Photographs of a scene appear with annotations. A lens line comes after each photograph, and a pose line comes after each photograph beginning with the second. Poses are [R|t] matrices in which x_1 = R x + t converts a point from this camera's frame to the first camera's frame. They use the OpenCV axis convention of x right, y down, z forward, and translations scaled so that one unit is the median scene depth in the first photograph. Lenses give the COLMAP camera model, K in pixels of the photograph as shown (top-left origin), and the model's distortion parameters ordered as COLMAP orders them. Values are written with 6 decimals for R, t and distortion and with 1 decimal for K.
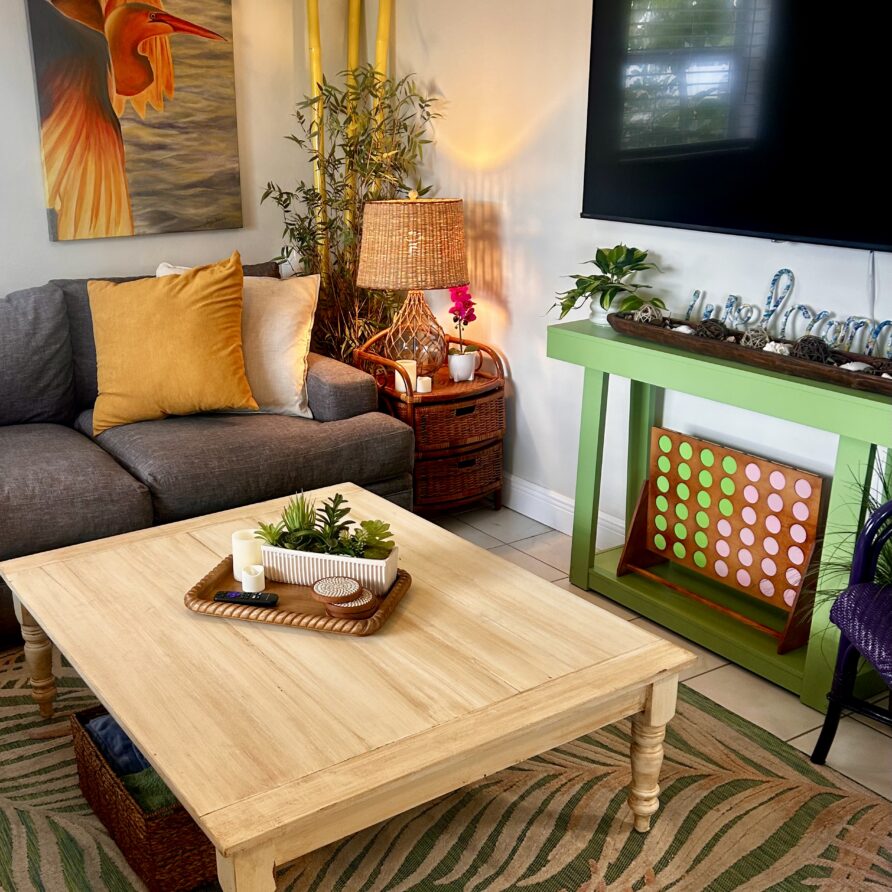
lens RADIAL K [[1071.5, 0, 365.3], [0, 1071.5, 498.7], [0, 0, 1]] dist [0.171140, -0.466129]
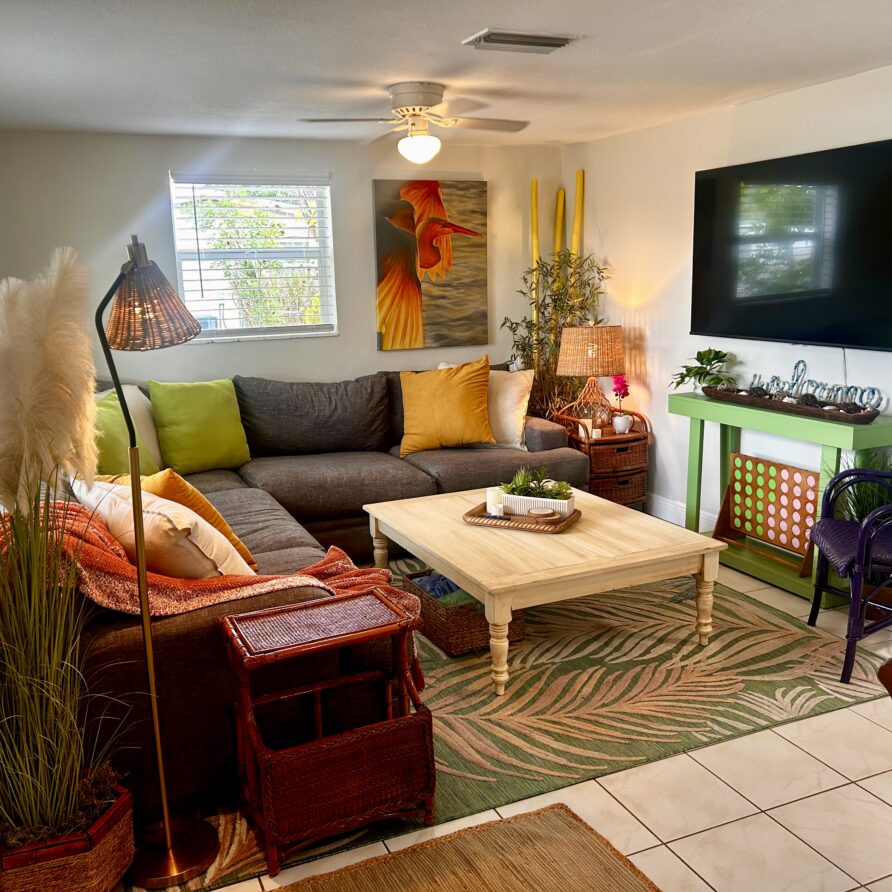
lens RADIAL K [[855.2, 0, 446.0], [0, 855.2, 446.0], [0, 0, 1]] dist [0.138139, -0.433602]
pose [[0.990401, 0.020177, -0.136746, 0.006846], [-0.039854, 0.988959, -0.142727, 0.114664], [0.132357, 0.146807, 0.980270, -0.330109]]
